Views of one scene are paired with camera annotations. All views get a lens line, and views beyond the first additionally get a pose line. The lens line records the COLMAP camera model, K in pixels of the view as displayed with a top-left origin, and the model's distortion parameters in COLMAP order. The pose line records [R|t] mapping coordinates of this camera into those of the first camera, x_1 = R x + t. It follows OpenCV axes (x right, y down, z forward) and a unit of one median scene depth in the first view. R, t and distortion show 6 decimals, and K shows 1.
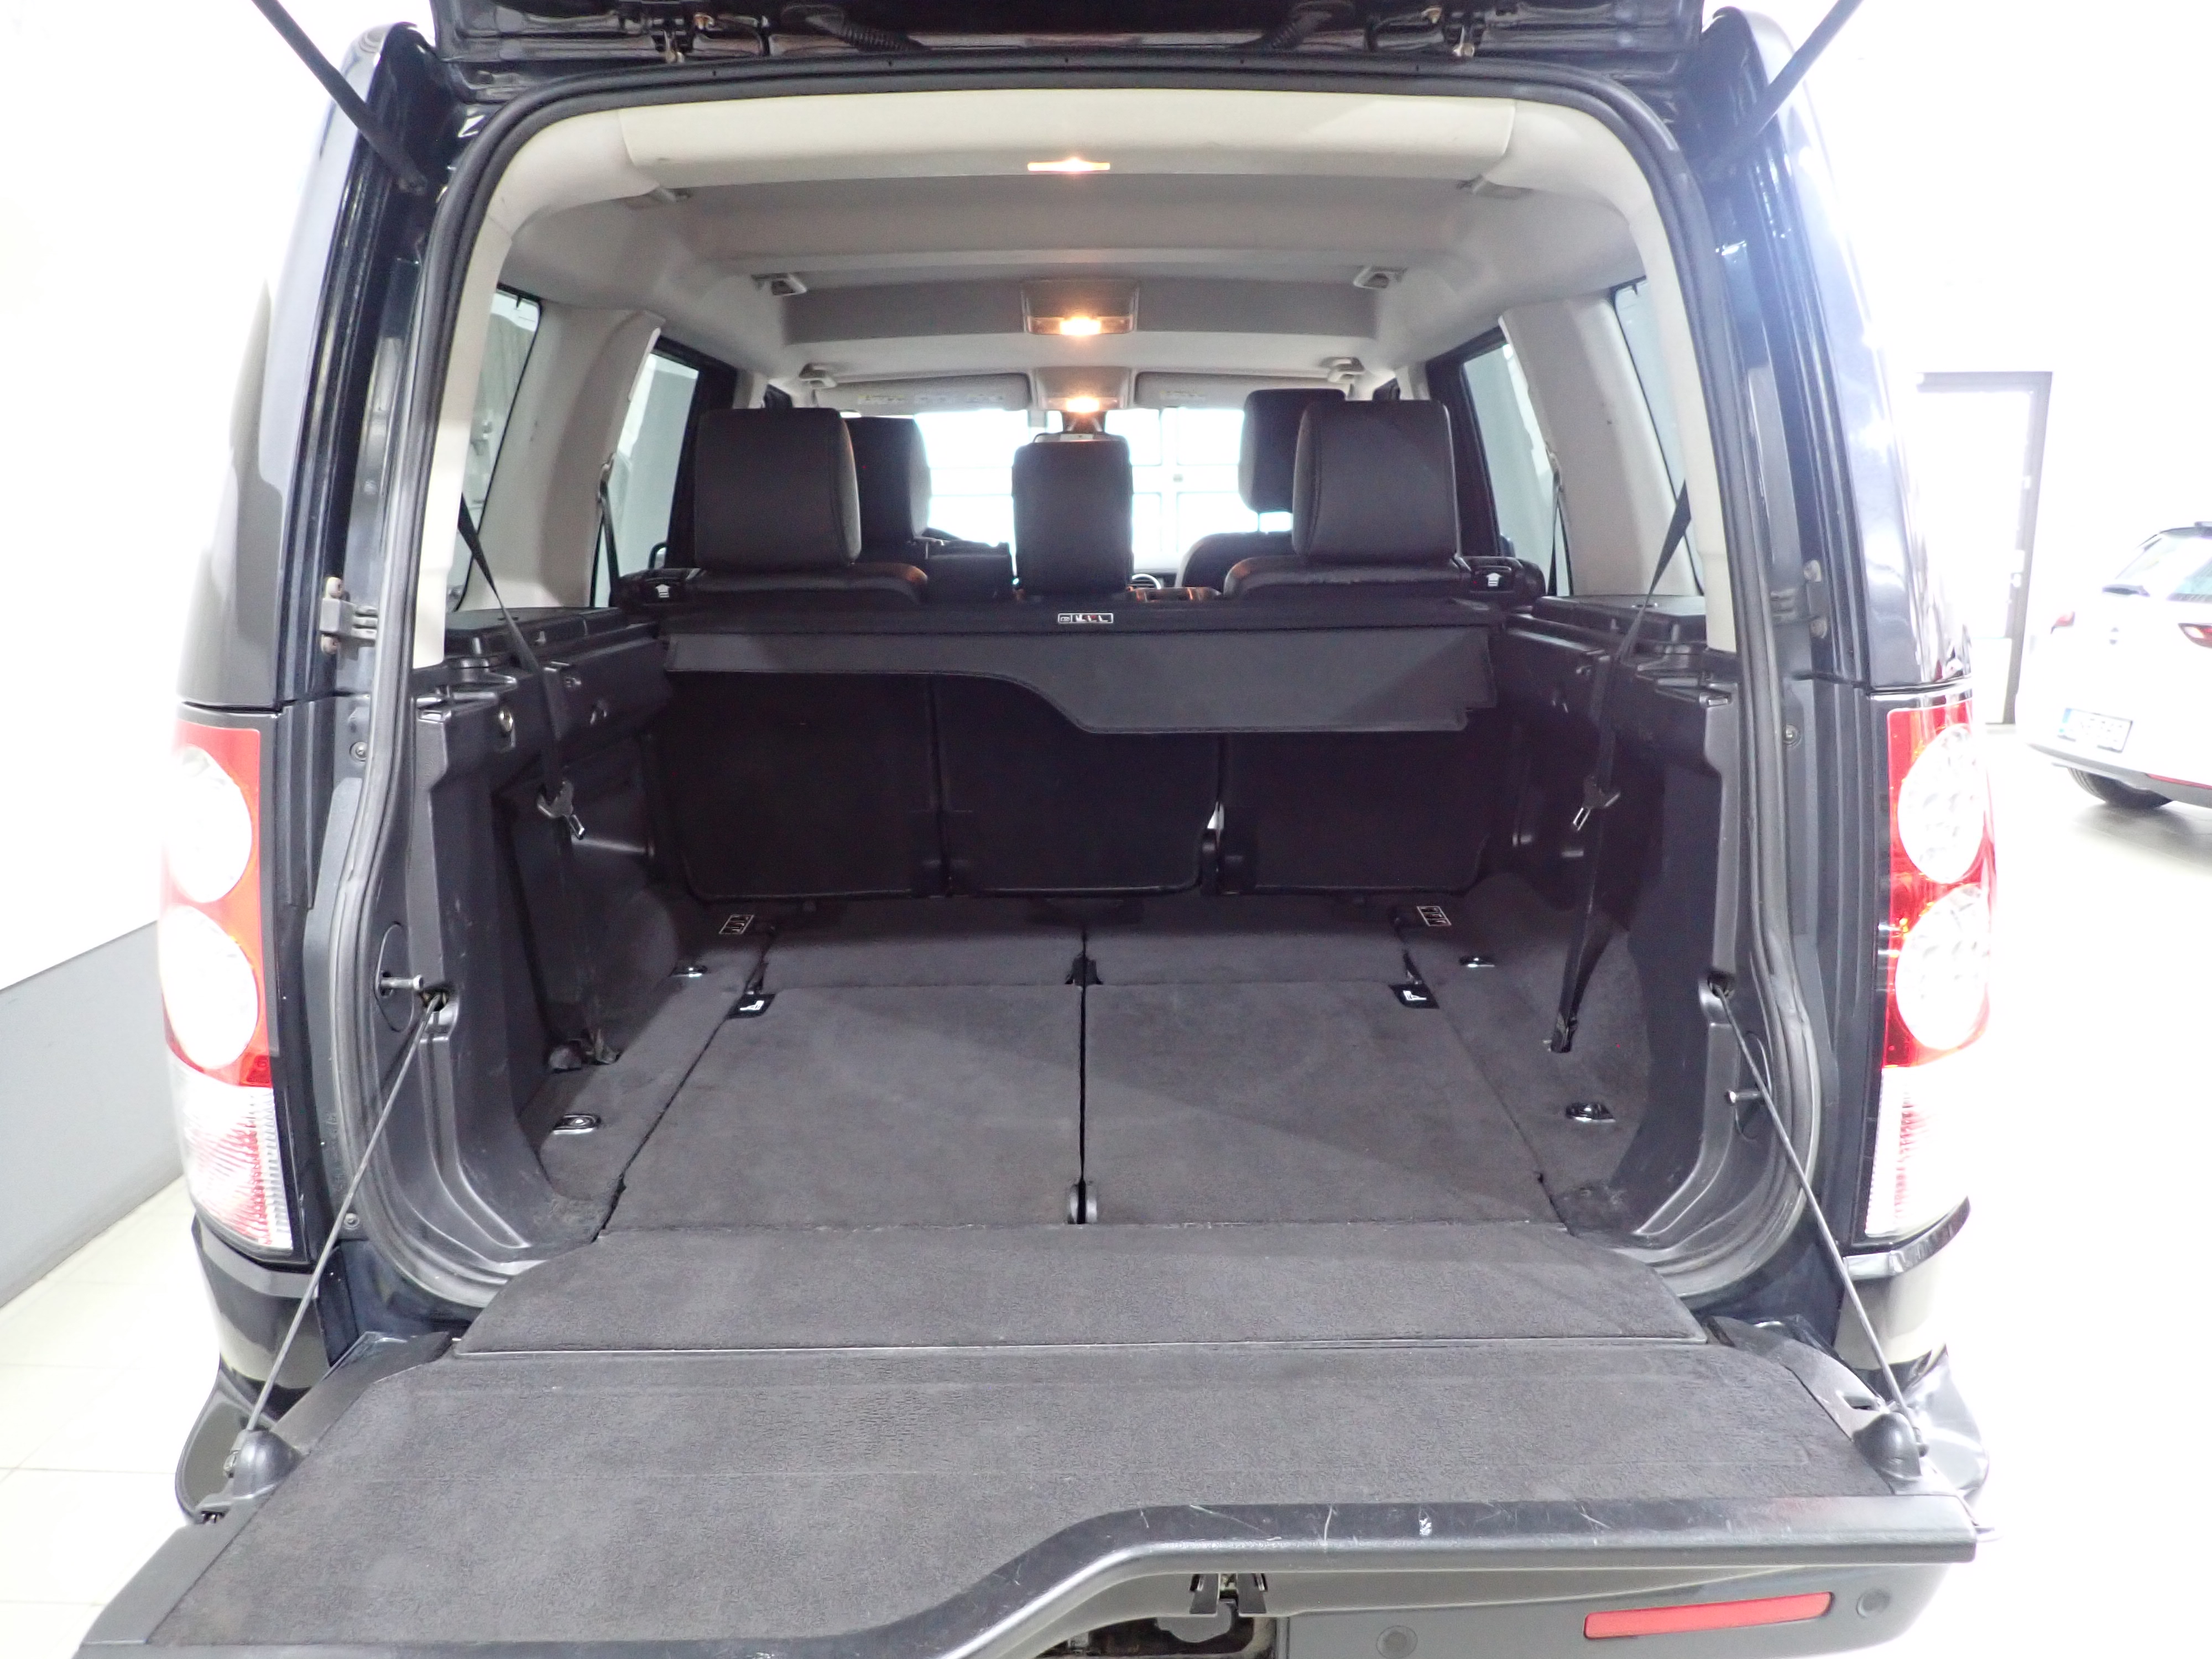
lens RADIAL K [[1608.9, 0, 1113.5], [0, 1608.9, 833.4], [0, 0, 1]] dist [0.002804, -0.005516]
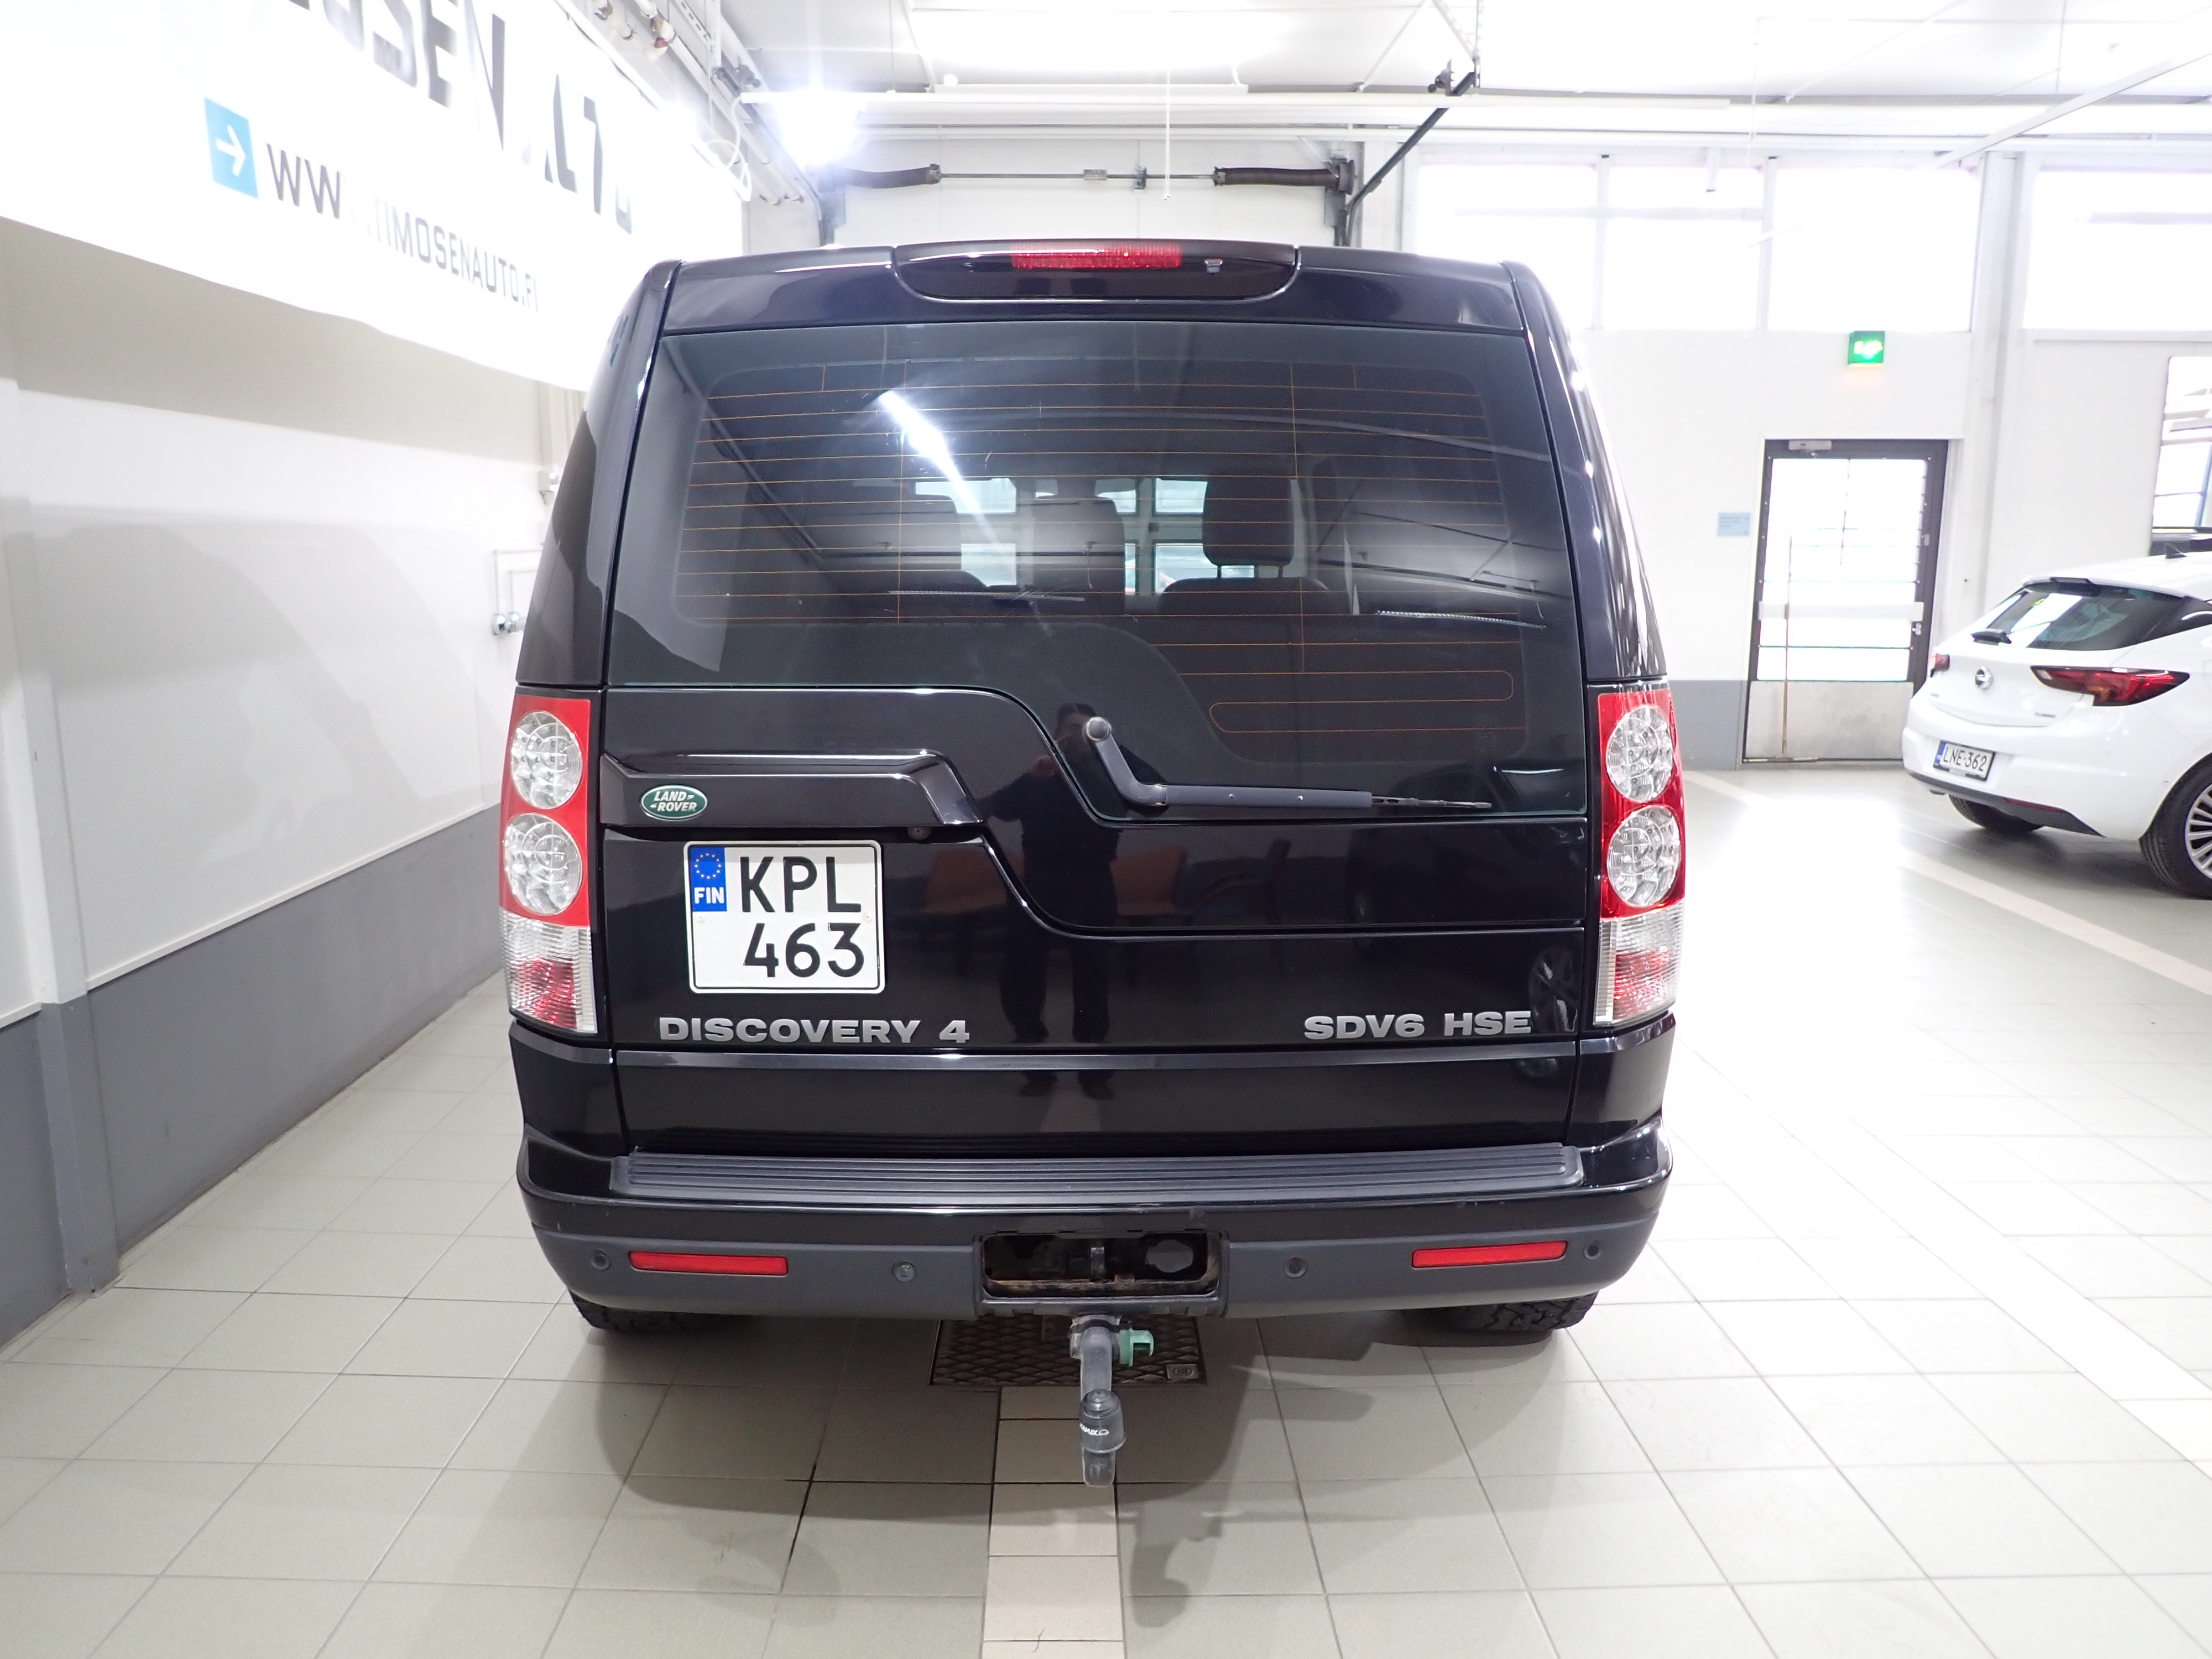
lens RADIAL K [[1608.9, 0, 1113.5], [0, 1608.9, 833.4], [0, 0, 1]] dist [0.002804, -0.005516]
pose [[0.999813, 0.007433, 0.017841, -0.033836], [-0.006958, 0.999623, -0.026546, 0.103258], [-0.018032, 0.026417, 0.999488, -0.576442]]
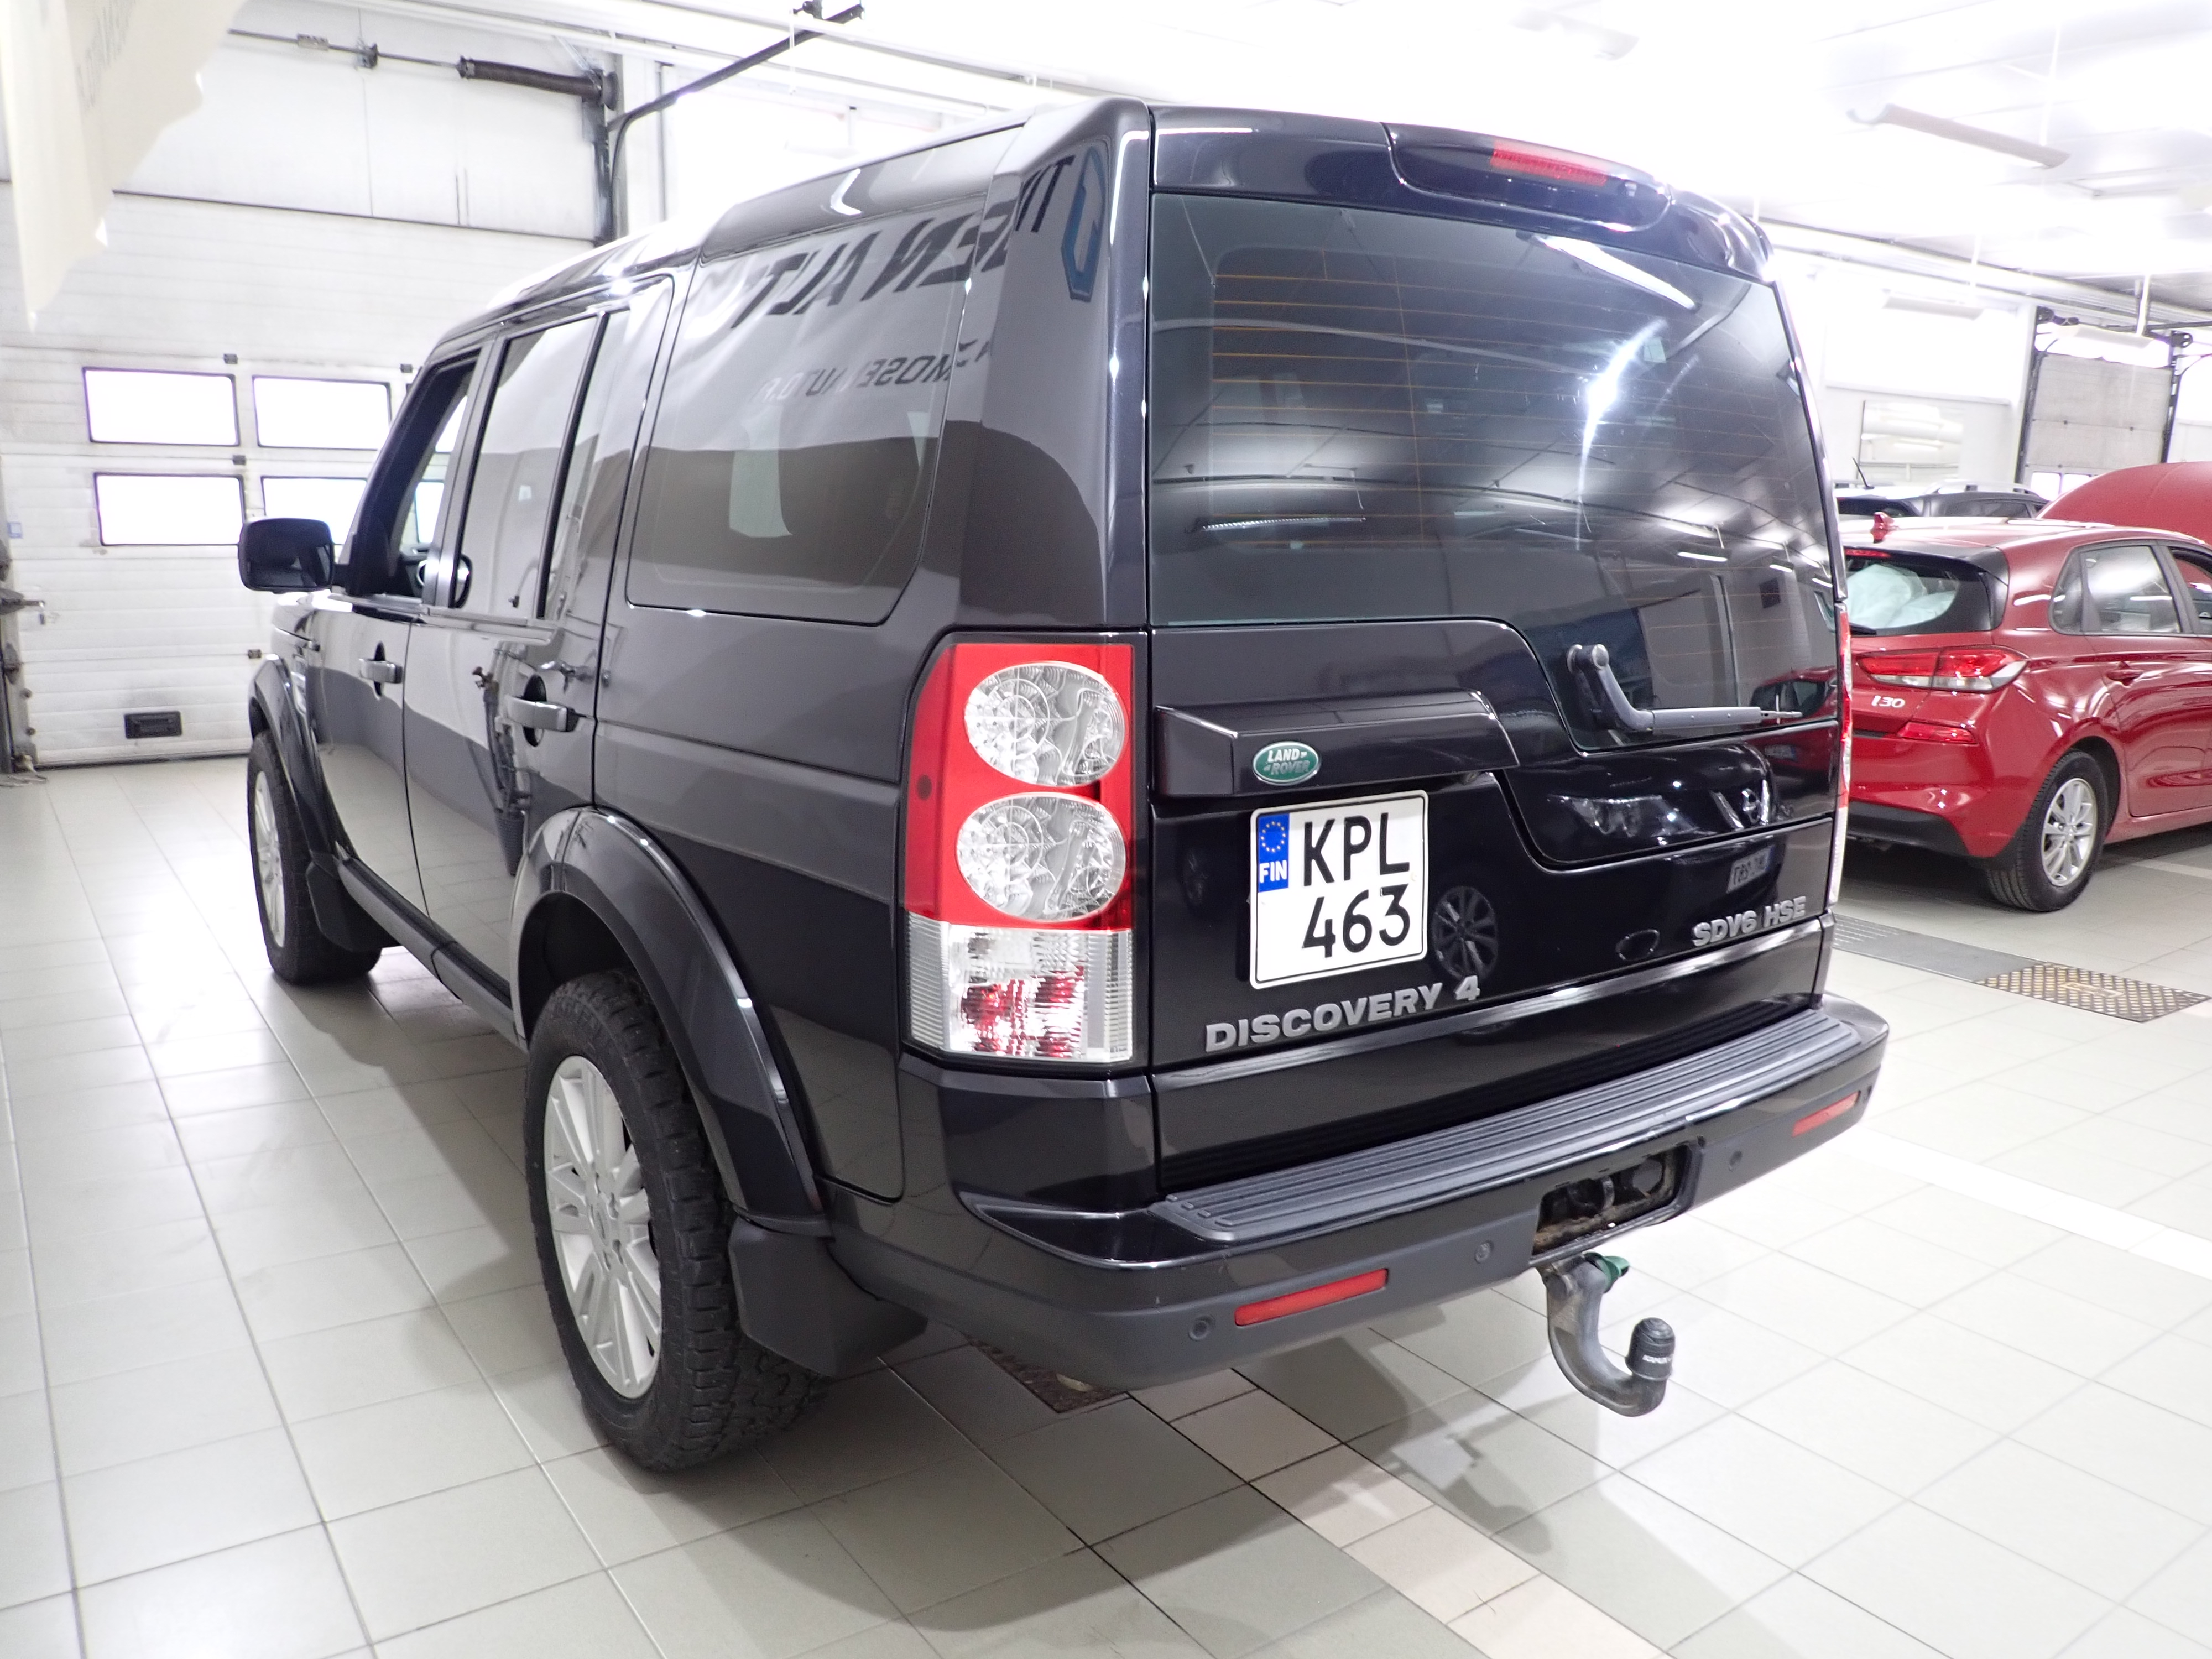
lens RADIAL K [[1610.0, 0, 1065.4], [0, 1610.0, 825.7], [0, 0, 1]] dist [-0.001771, 0.000175]
pose [[0.826715, -0.086720, 0.555897, -1.235568], [0.089916, 0.995715, 0.021611, 0.045031], [-0.555389, 0.032118, 0.830970, -0.027624]]
